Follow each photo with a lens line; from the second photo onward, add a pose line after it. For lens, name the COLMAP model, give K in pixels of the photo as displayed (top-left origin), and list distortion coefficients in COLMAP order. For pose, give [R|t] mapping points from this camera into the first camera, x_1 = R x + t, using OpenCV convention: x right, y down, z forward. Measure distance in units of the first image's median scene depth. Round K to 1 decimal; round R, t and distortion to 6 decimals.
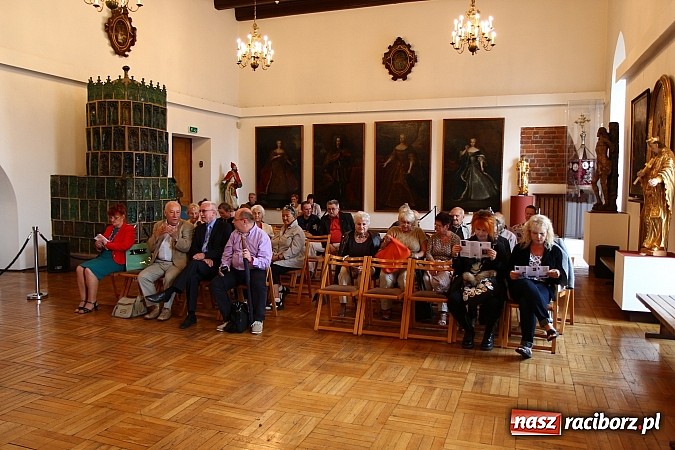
lens RADIAL K [[535.4, 0, 337.5], [0, 535.4, 225.0], [0, 0, 1]] dist [-0.067539, 0.005018]
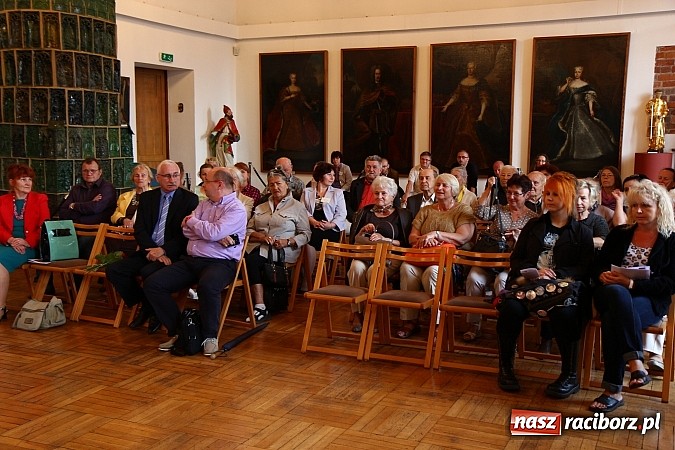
lens RADIAL K [[756.1, 0, 337.5], [0, 756.1, 225.0], [0, 0, 1]] dist [0.025154, 0.205886]
pose [[0.997029, 0.007667, -0.076638, 0.041362], [-0.004654, 0.999212, 0.039410, -0.001046], [0.076880, -0.038937, 0.996280, 0.029215]]
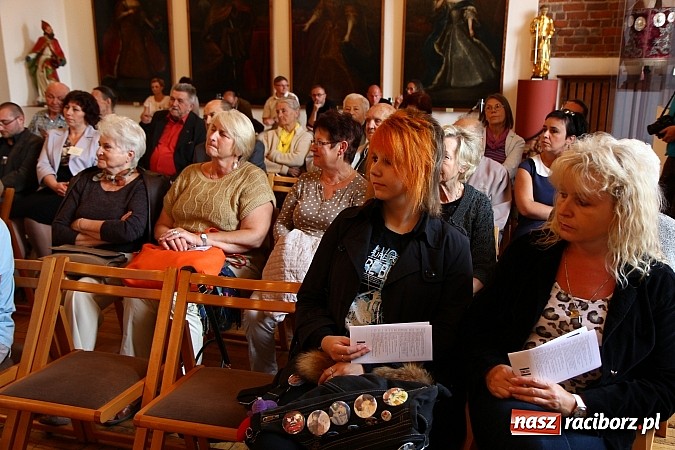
lens RADIAL K [[672.8, 0, 337.5], [0, 672.8, 225.0], [0, 0, 1]] dist [0.034535, 0.014684]
pose [[0.998660, -0.012150, 0.050304, 0.126595], [0.004429, 0.988548, 0.150839, -0.014226], [-0.051561, -0.150414, 0.987278, 0.364572]]
